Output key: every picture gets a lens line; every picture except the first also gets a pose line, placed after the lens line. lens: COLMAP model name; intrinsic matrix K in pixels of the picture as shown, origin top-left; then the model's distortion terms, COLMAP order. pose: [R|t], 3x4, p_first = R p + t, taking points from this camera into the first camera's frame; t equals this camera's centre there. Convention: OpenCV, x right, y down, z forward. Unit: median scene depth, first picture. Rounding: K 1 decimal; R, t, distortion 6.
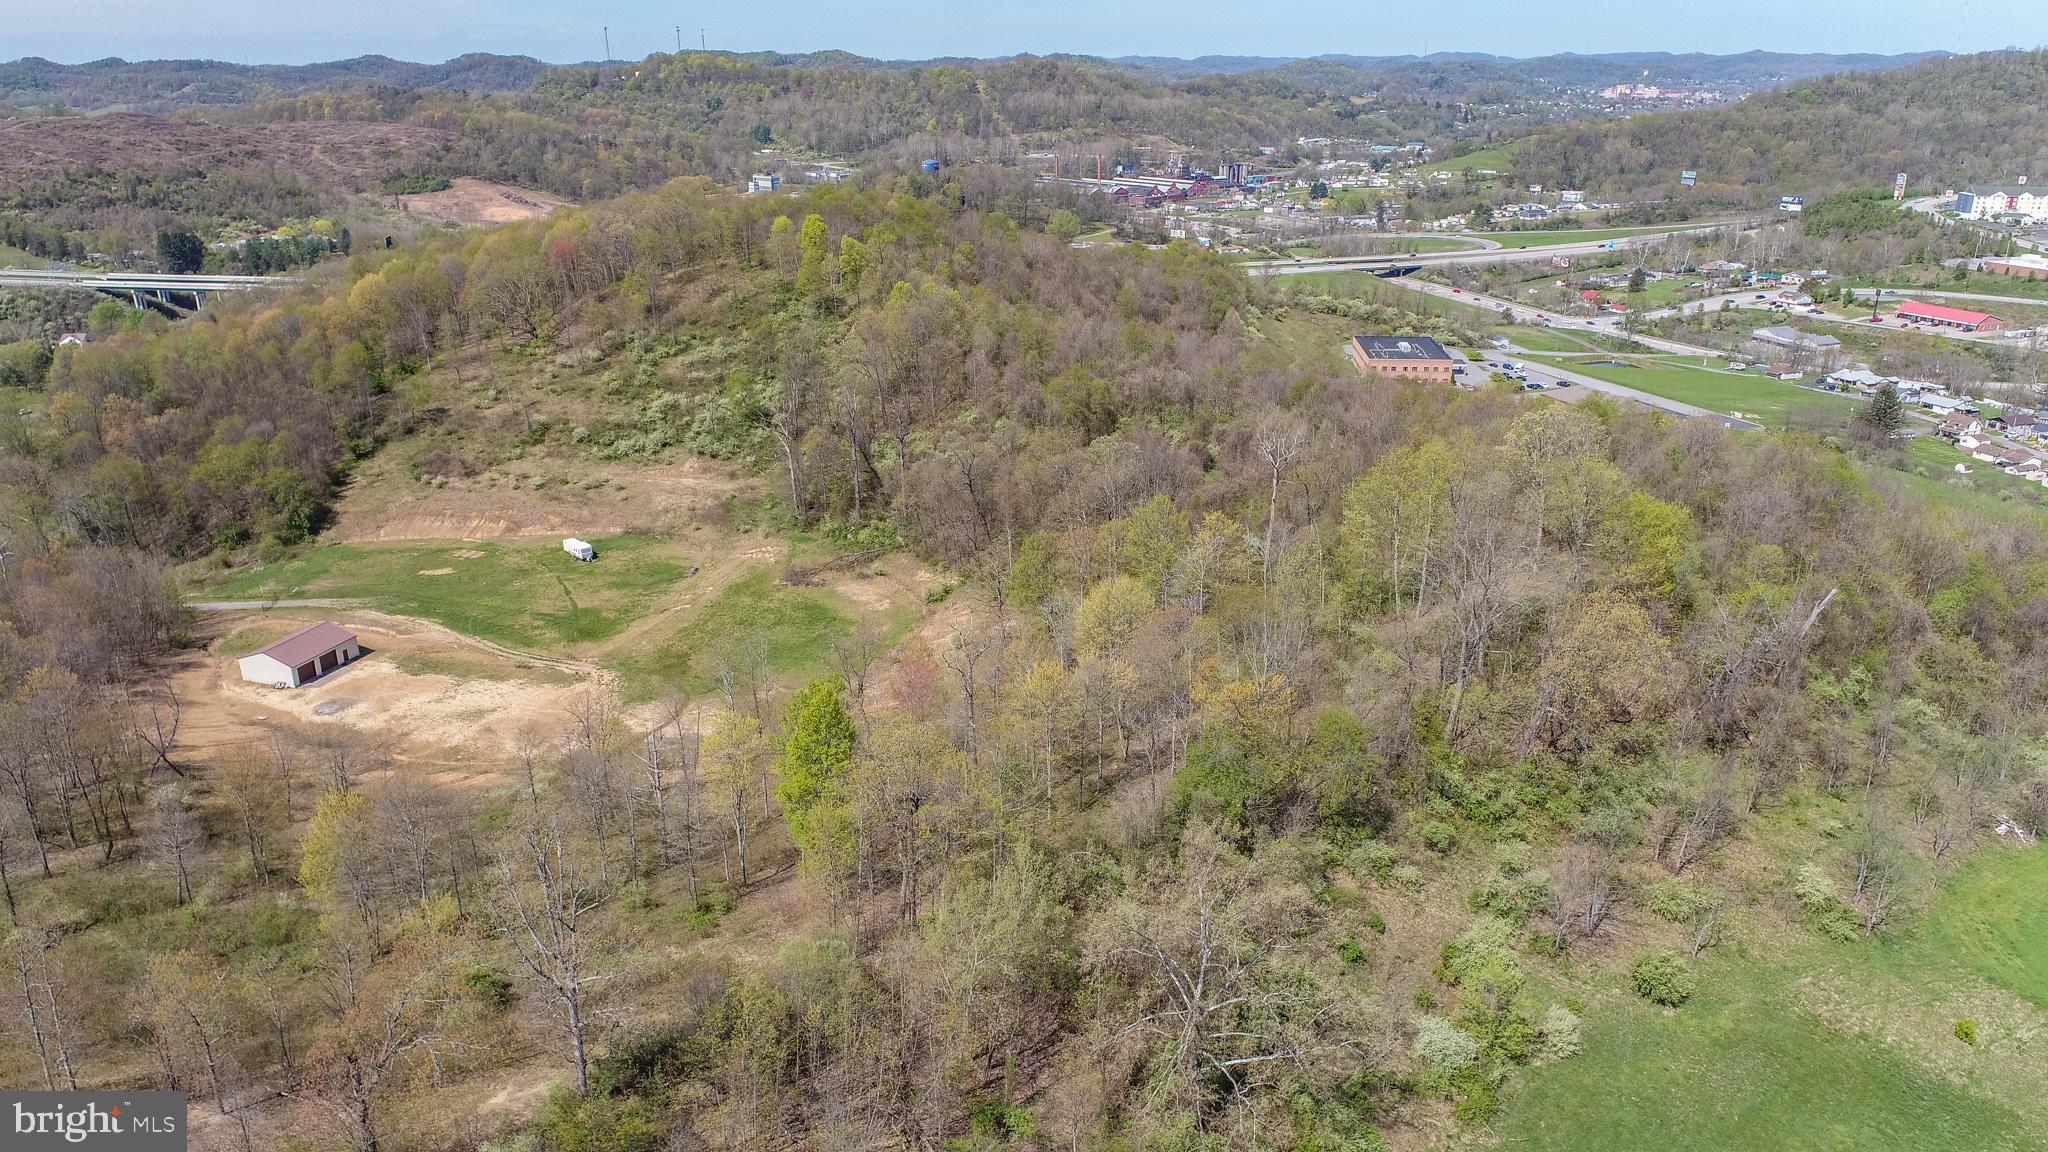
lens RADIAL K [[1383.9, 0, 1025.5], [0, 1383.9, 582.4], [0, 0, 1]] dist [-0.016345, 0.008518]
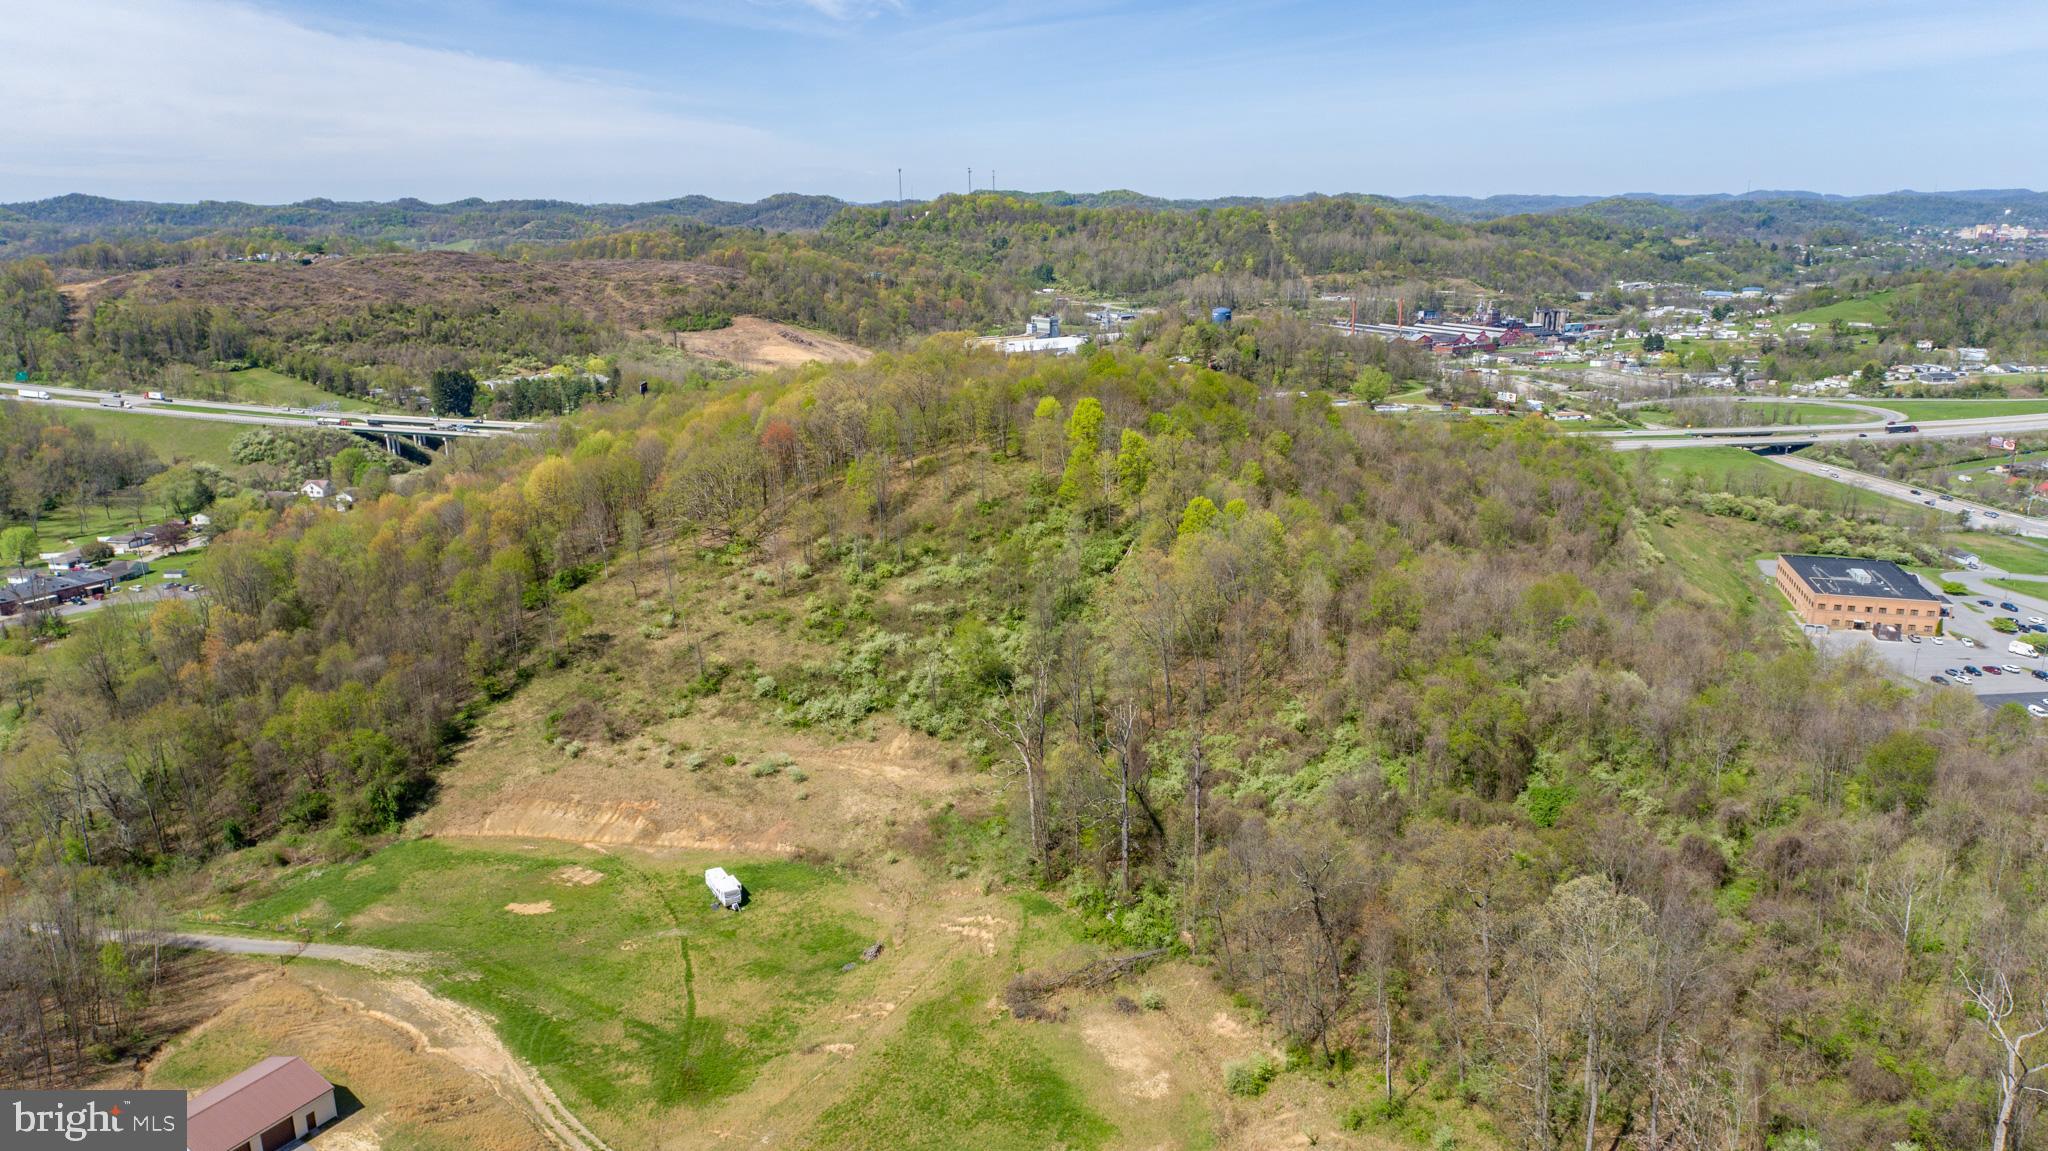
lens RADIAL K [[1383.3, 0, 1022.0], [0, 1383.3, 577.3], [0, 0, 1]] dist [-0.014359, 0.007458]
pose [[0.980481, 0.049636, -0.190247, -0.018179], [-0.067367, 0.993849, -0.087895, -0.046807], [0.184714, 0.098996, 0.977794, 0.119202]]
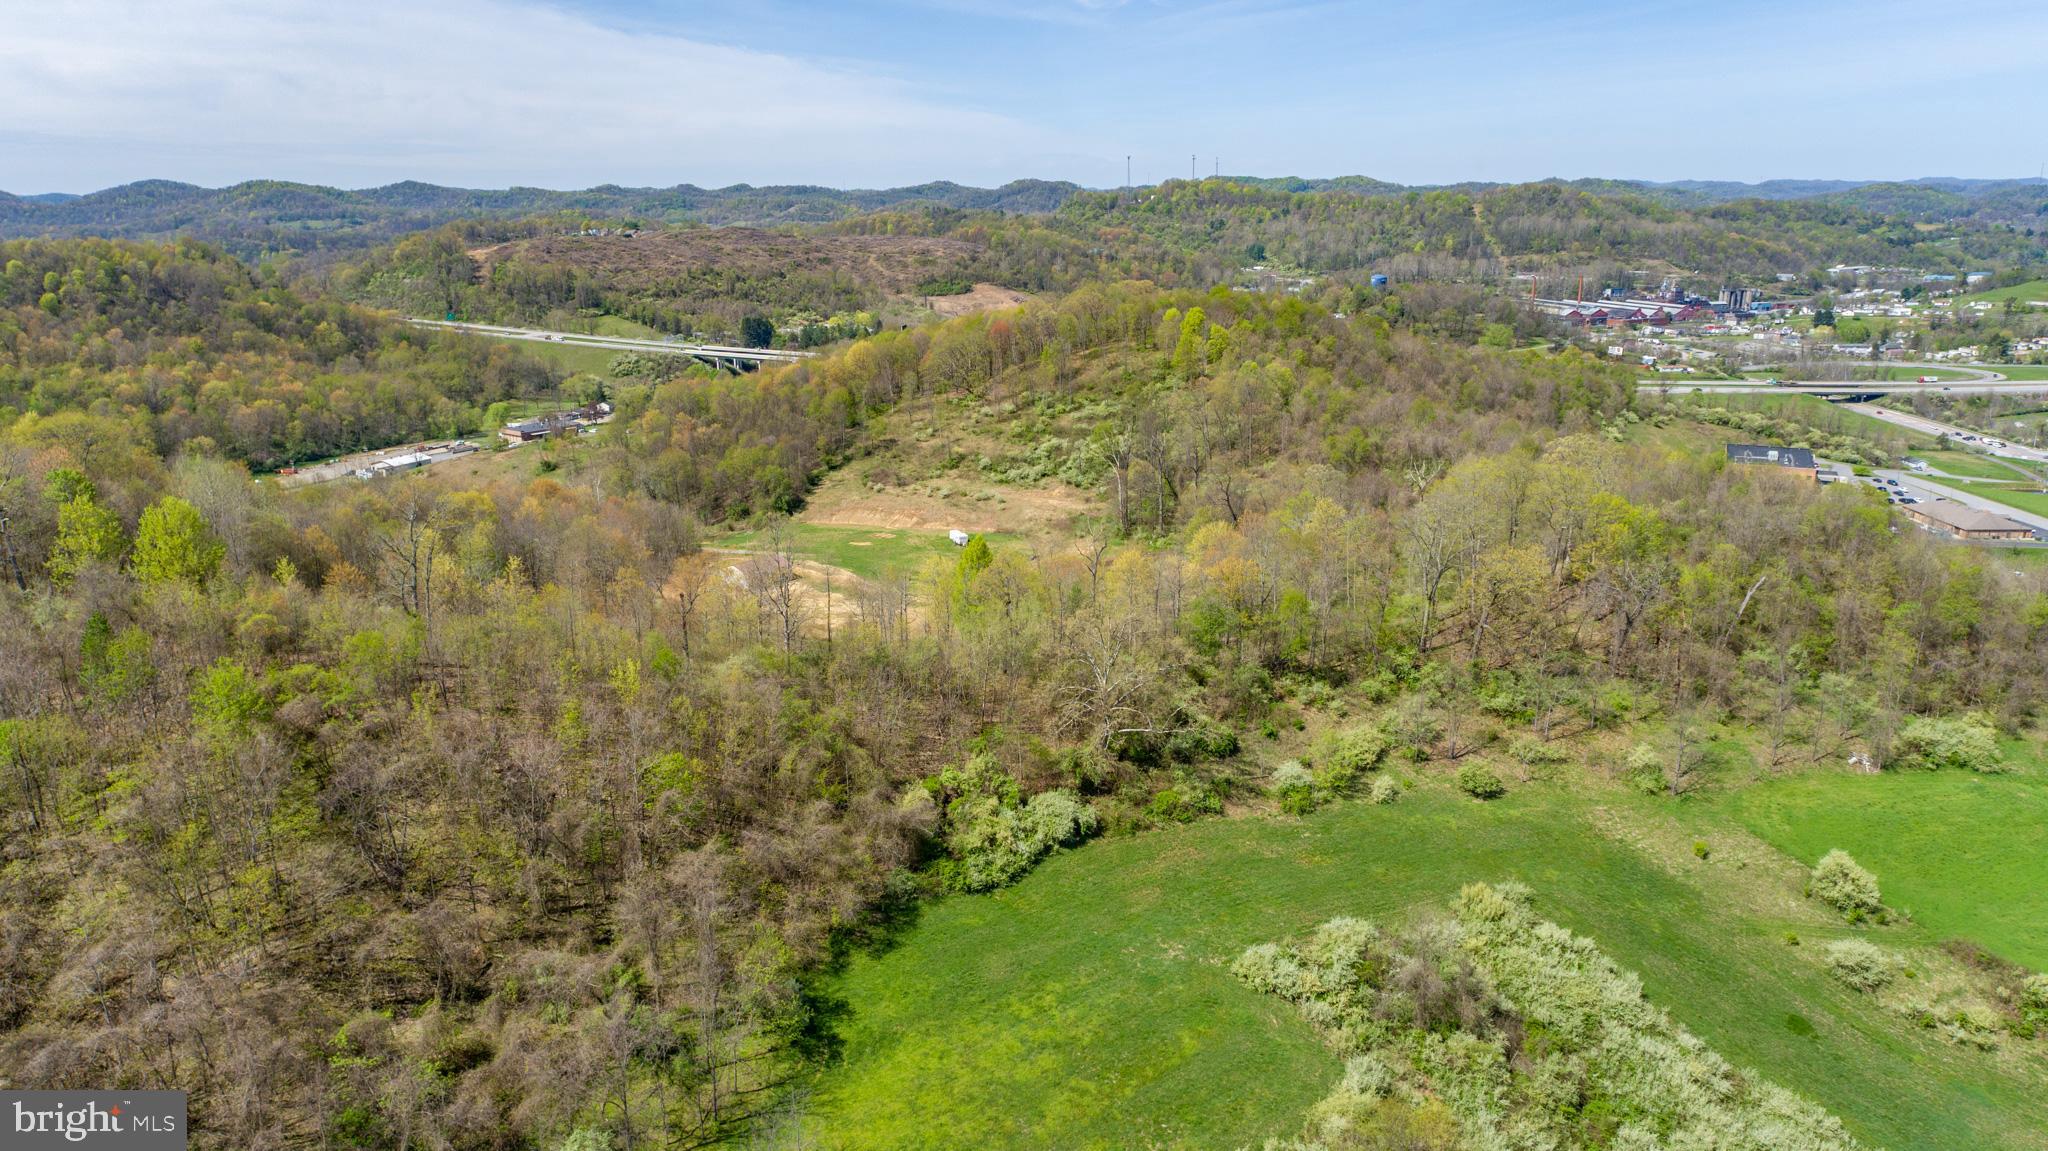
lens RADIAL K [[1392.4, 0, 1024.0], [0, 1392.4, 575.5], [0, 0, 1]] dist [-0.022665, 0.020733]
pose [[0.934232, 0.092428, -0.344481, 0.074803], [-0.122326, 0.990290, -0.066042, 0.034172], [0.335032, 0.103837, 0.936467, -0.088658]]
